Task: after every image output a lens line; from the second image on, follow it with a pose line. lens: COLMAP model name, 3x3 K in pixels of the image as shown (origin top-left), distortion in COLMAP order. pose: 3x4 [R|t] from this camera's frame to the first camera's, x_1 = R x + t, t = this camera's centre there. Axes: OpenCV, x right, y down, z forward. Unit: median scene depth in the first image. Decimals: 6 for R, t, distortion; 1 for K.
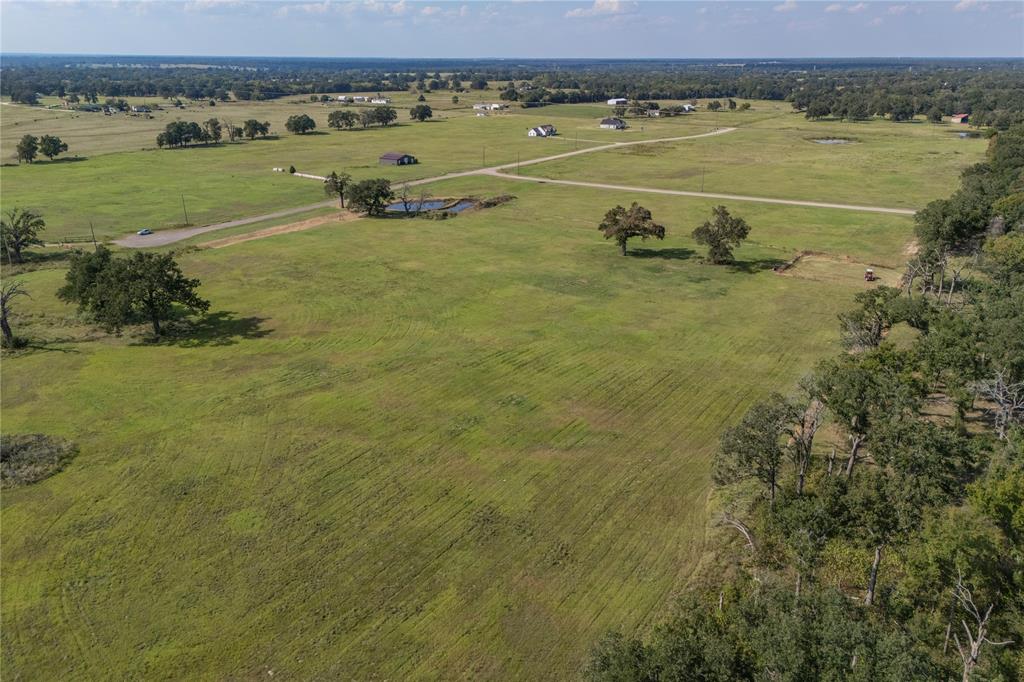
lens RADIAL K [[758.2, 0, 513.7], [0, 758.2, 339.5], [0, 0, 1]] dist [0.052035, -0.039052]
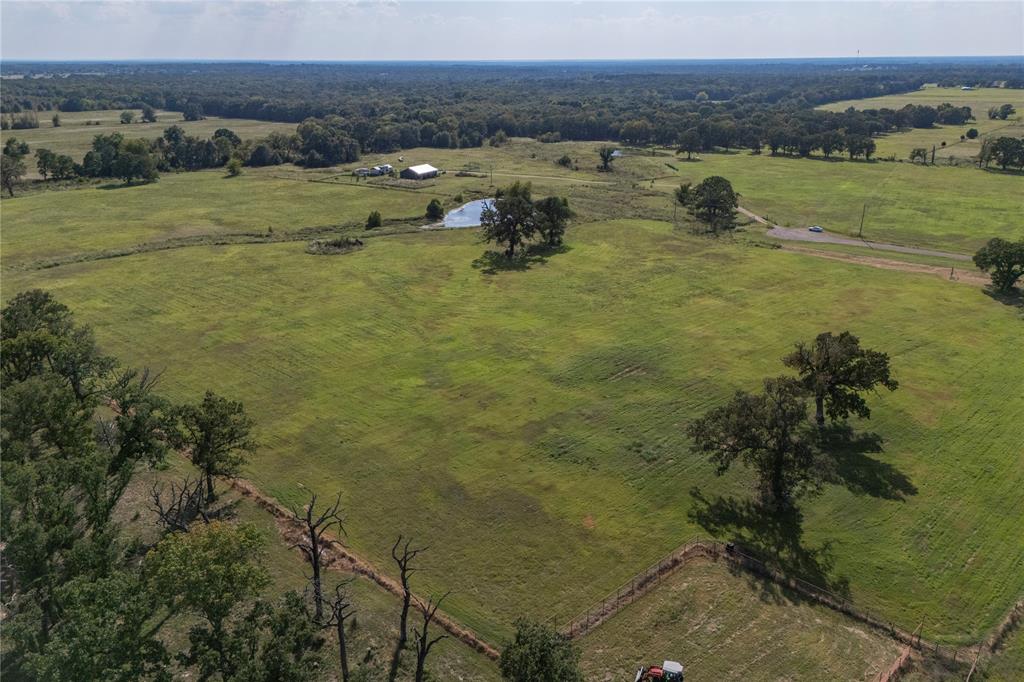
lens RADIAL K [[758.2, 0, 511.3], [0, 758.2, 341.6], [0, 0, 1]] dist [0.052035, -0.039052]
pose [[-0.142989, 0.342199, -0.928684, 0.921079], [-0.343492, 0.862845, 0.370826, -0.396147], [0.928206, 0.372020, -0.005835, 1.082715]]
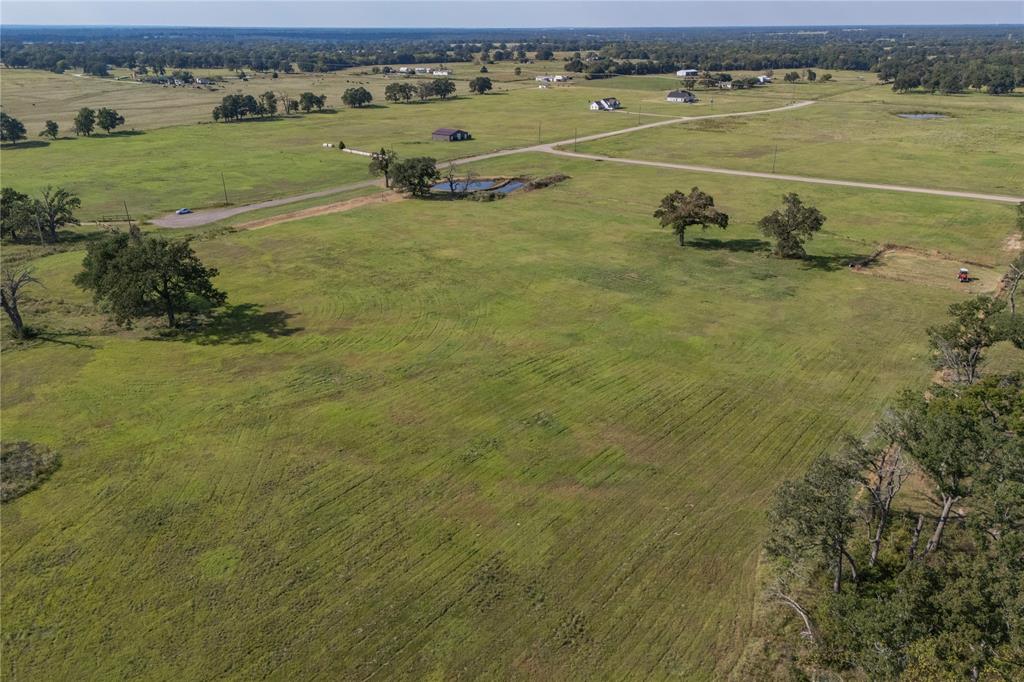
lens RADIAL K [[758.2, 0, 510.8], [0, 758.2, 344.0], [0, 0, 1]] dist [0.052035, -0.039052]
pose [[0.996115, 0.029582, -0.082942, 0.029080], [-0.026286, 0.998831, 0.040555, -0.034758], [0.084045, -0.038218, 0.995729, 0.095906]]
